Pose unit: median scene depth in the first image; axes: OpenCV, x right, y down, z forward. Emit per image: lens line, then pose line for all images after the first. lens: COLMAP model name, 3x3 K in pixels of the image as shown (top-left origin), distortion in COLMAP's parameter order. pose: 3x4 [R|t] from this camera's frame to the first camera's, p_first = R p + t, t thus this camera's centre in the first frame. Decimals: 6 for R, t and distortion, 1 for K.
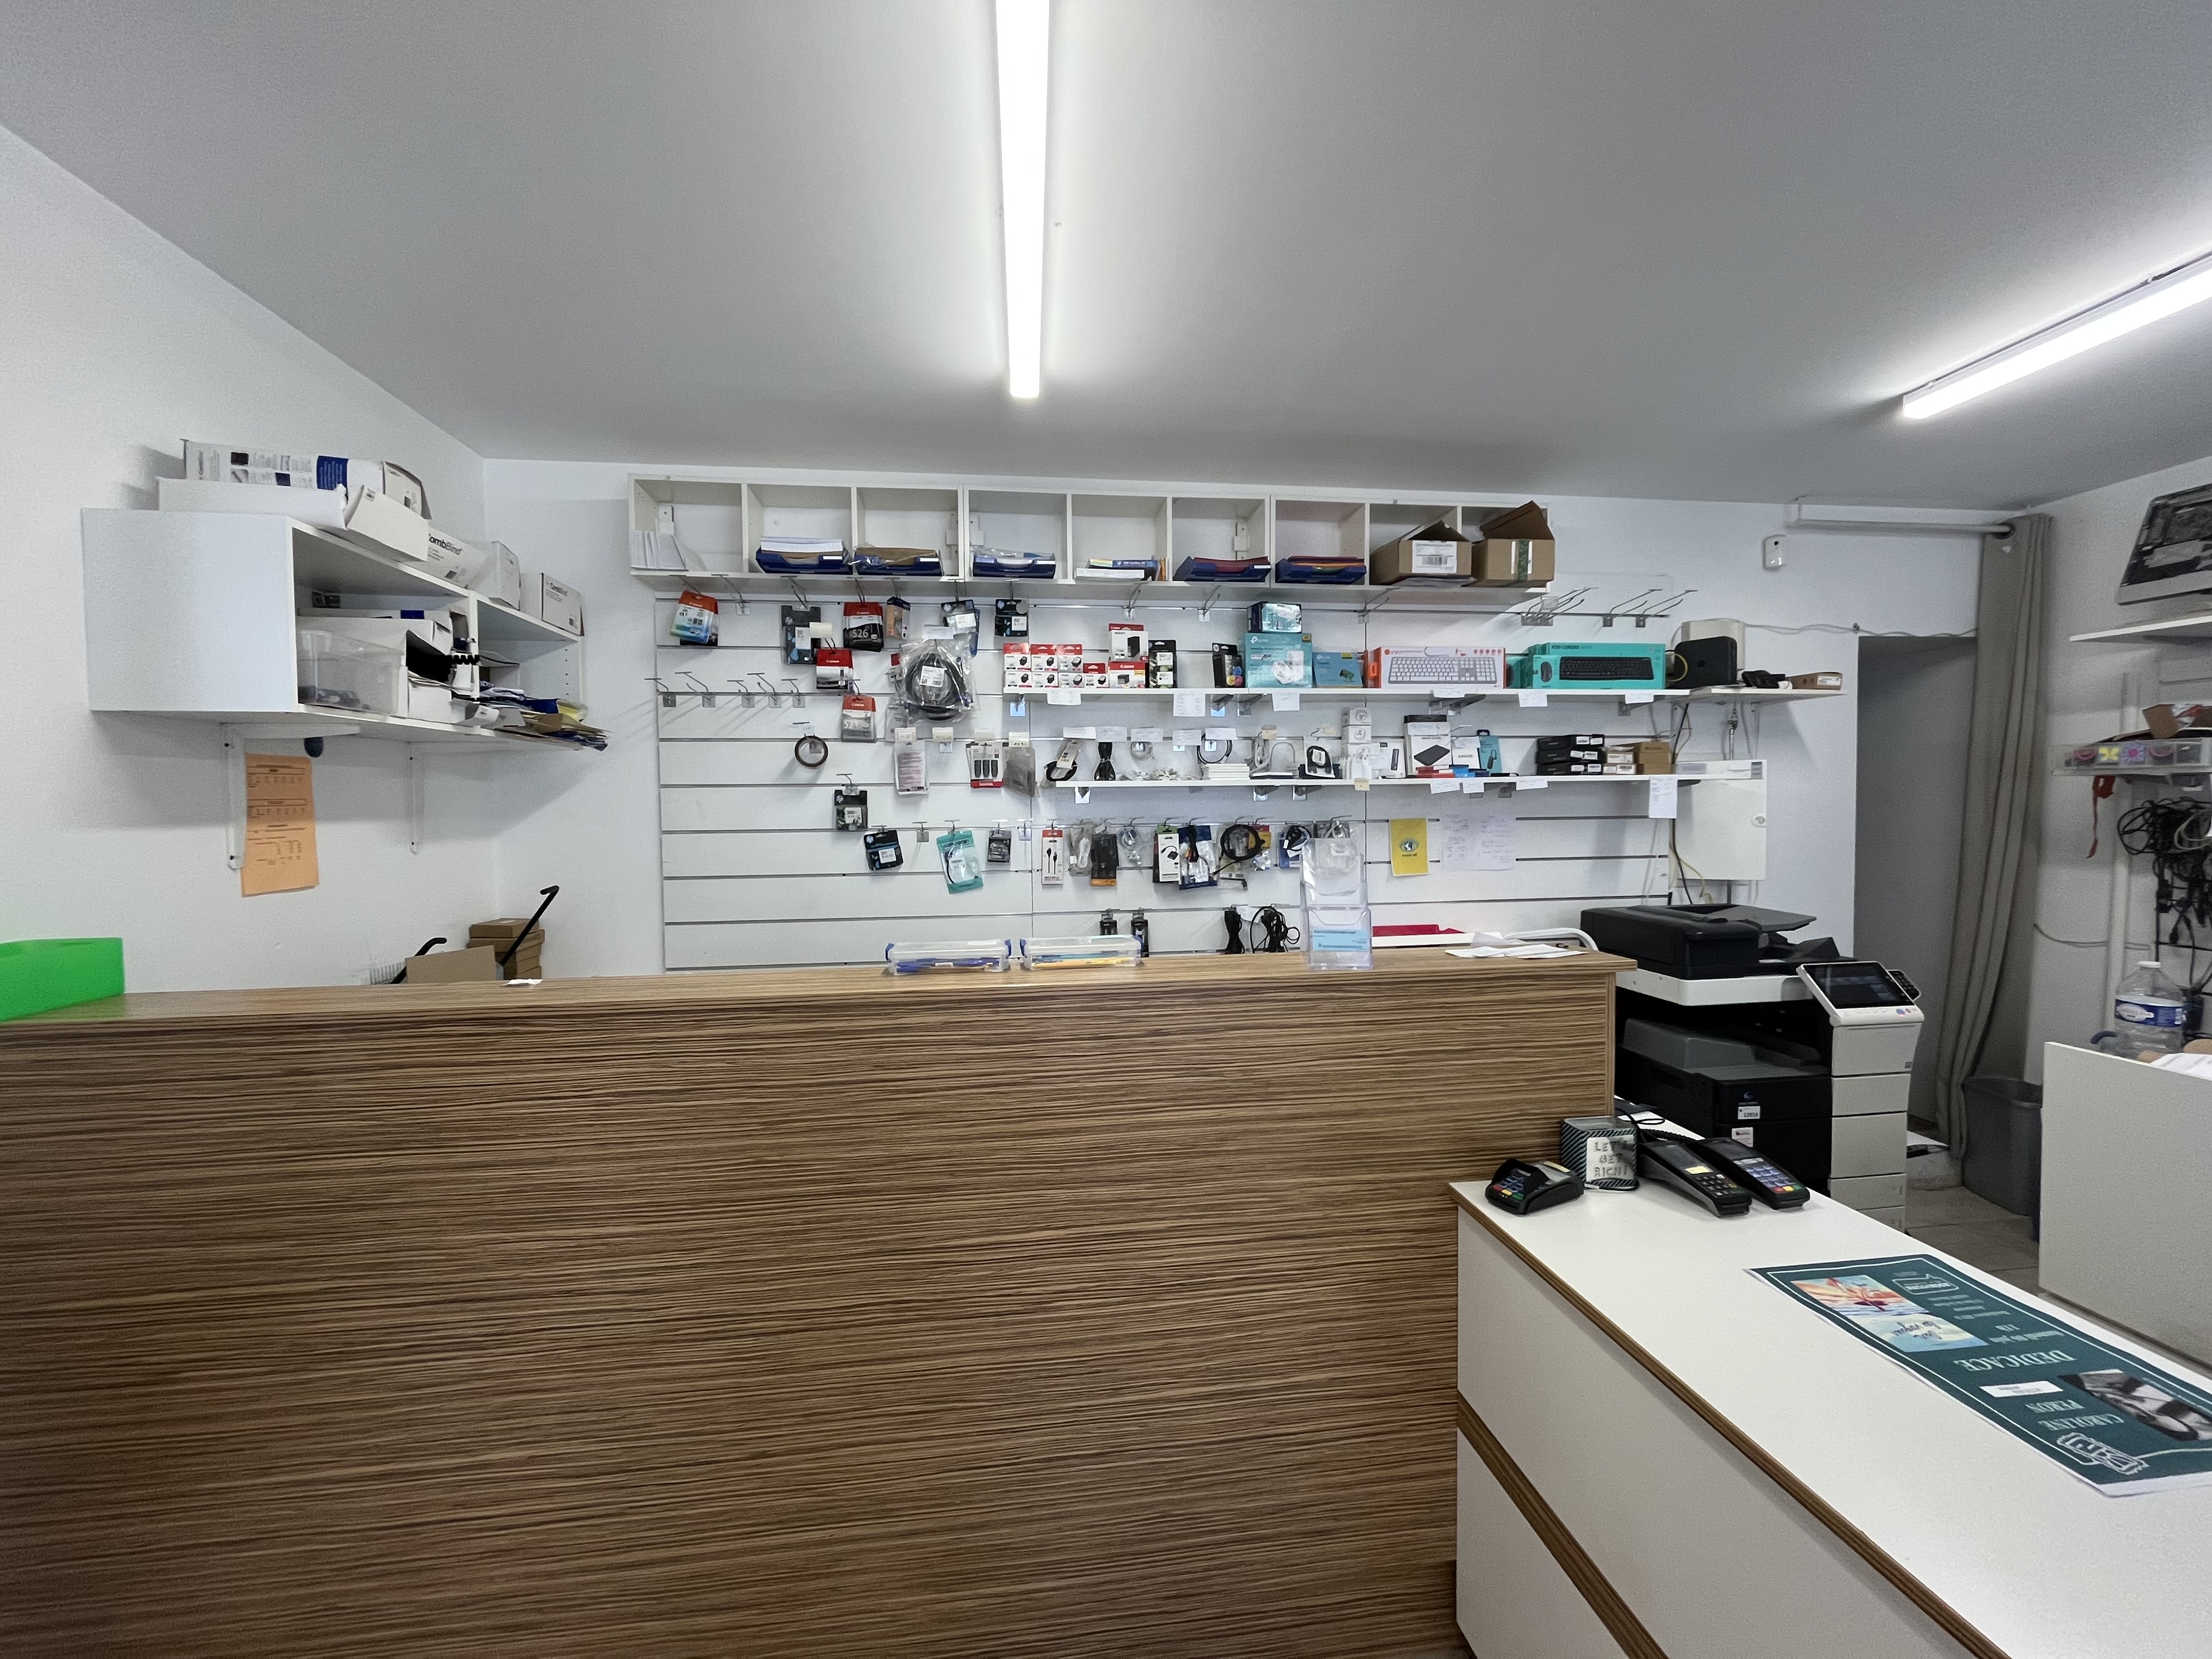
lens RADIAL K [[898.1, 0, 1105.7], [0, 898.1, 833.3], [0, 0, 1]] dist [0.002244, -0.000015]
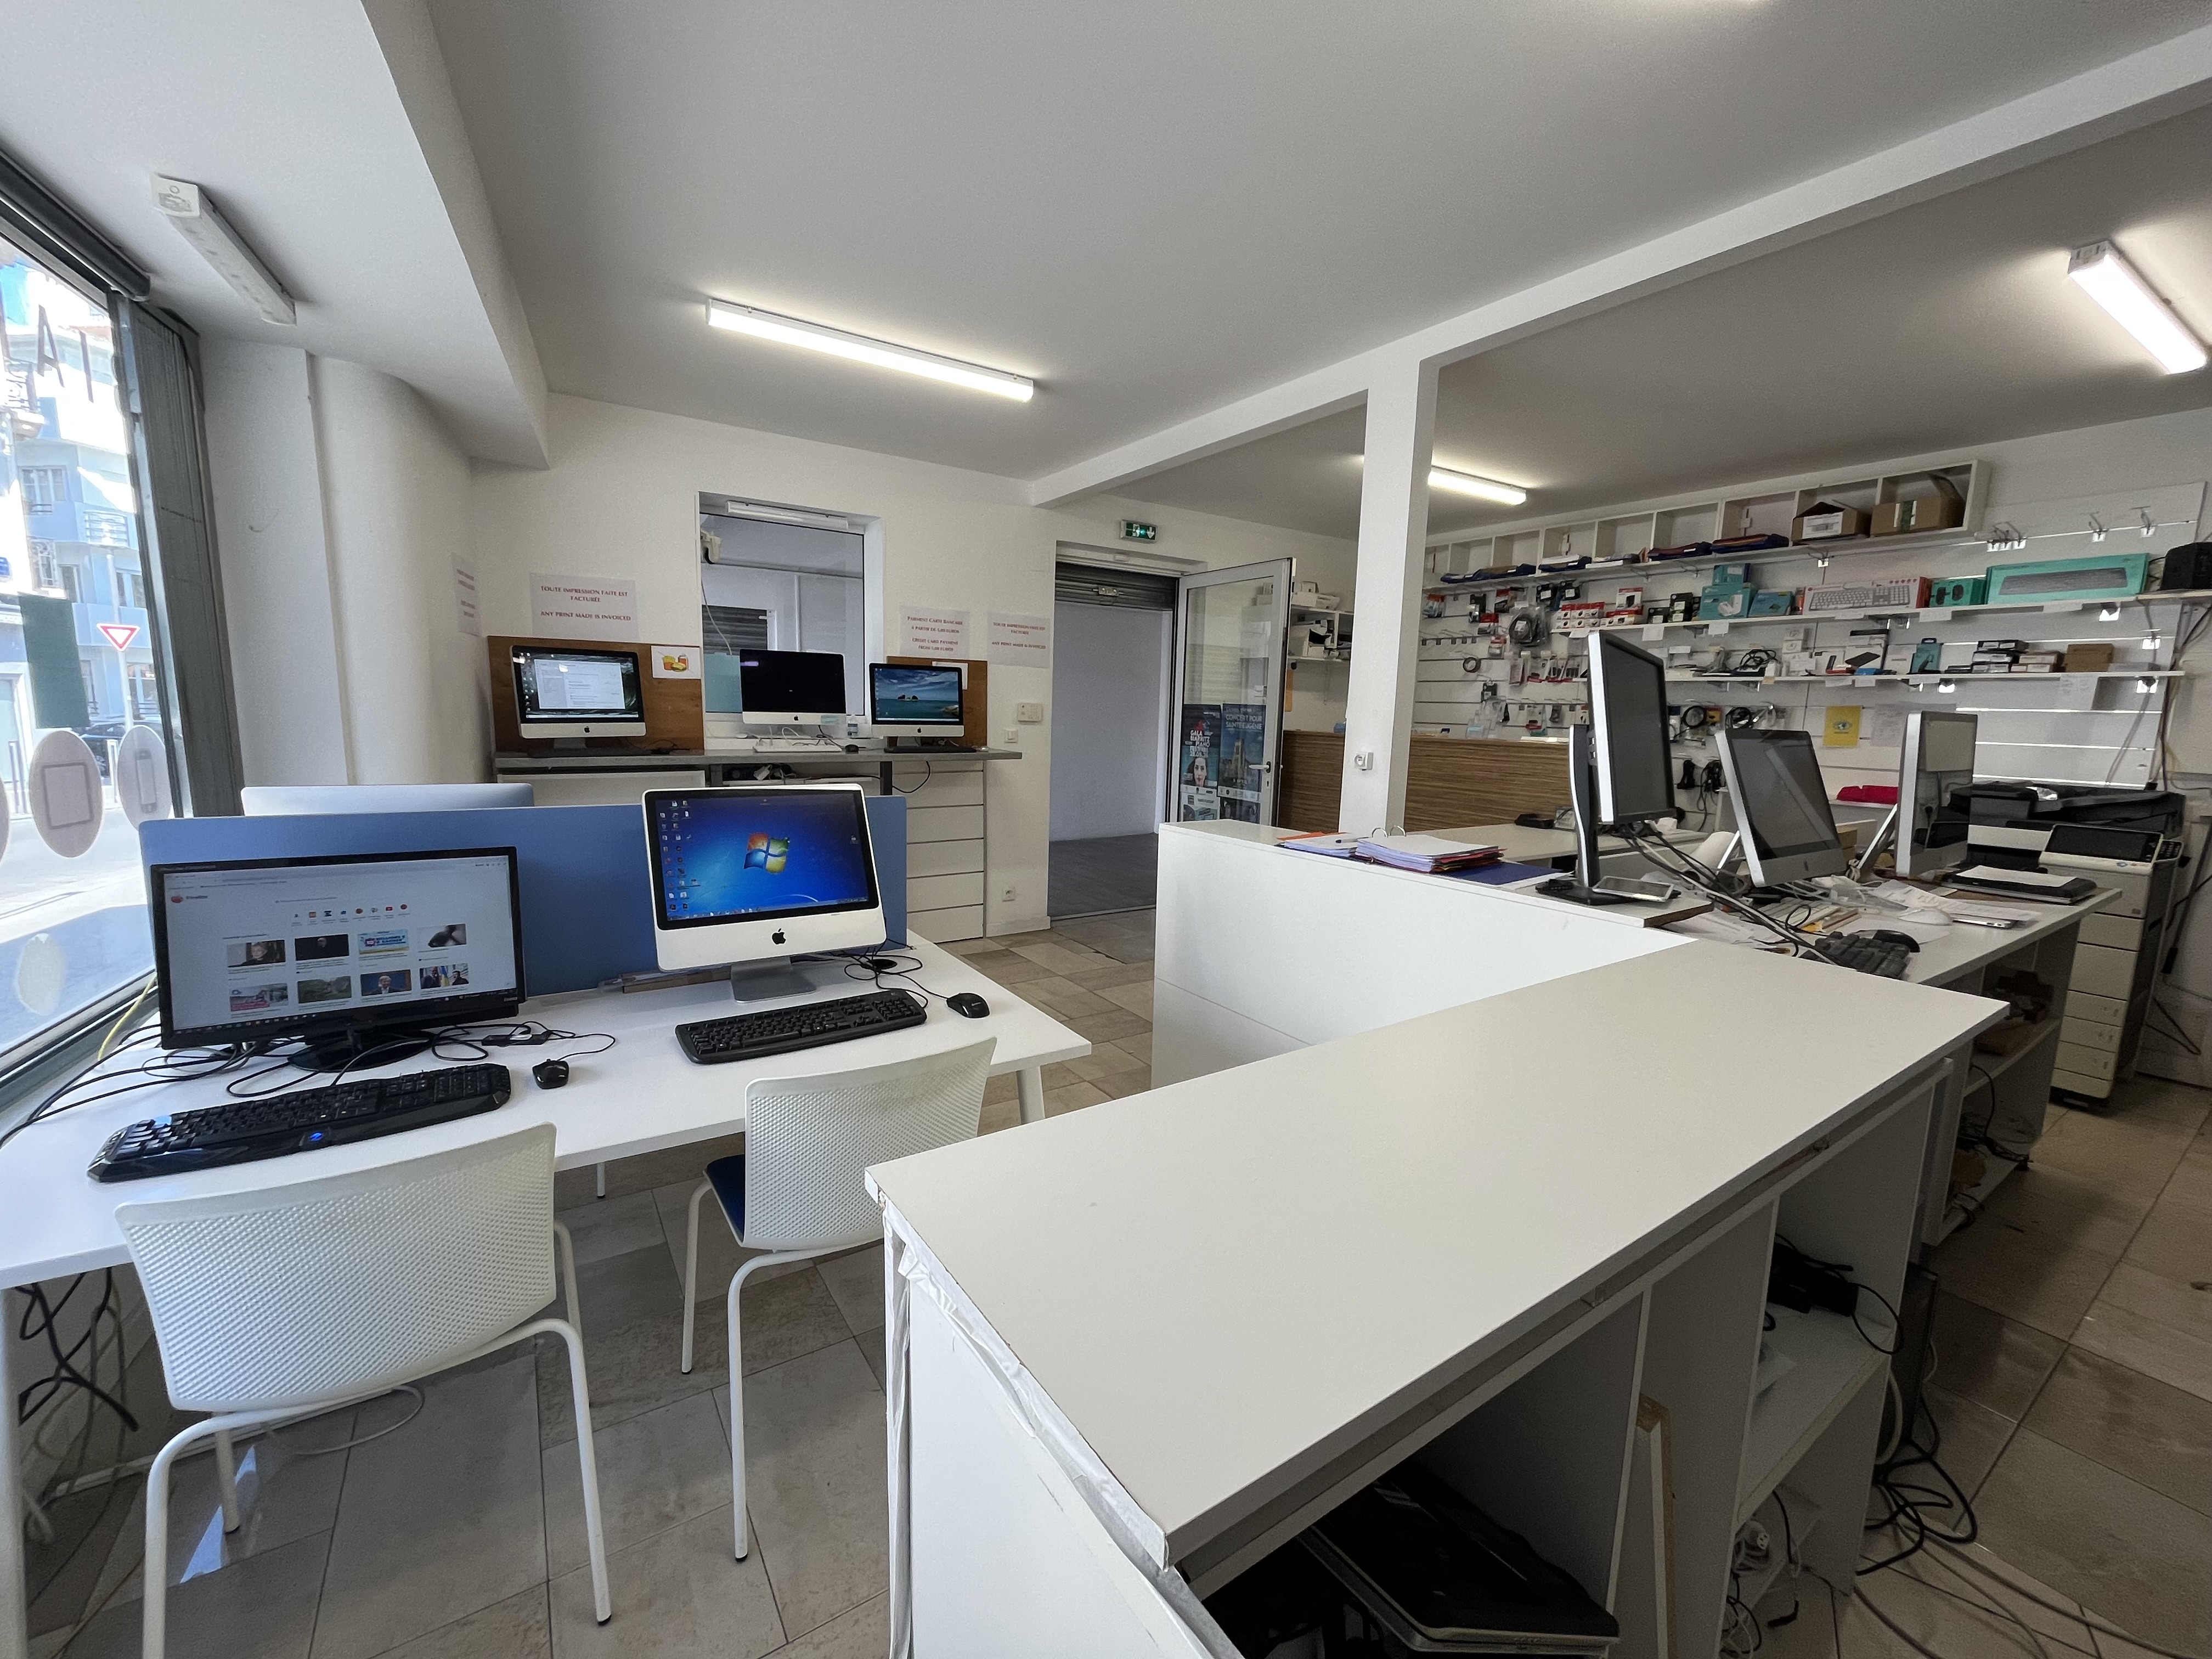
lens RADIAL K [[898.1, 0, 1105.8], [0, 898.1, 826.1], [0, 0, 1]] dist [0.002244, -0.000015]
pose [[0.449824, 0.141584, -0.881823, 1.180385], [-0.066014, 0.989924, 0.125267, 0.075247], [0.890674, 0.001864, 0.454638, -0.712529]]
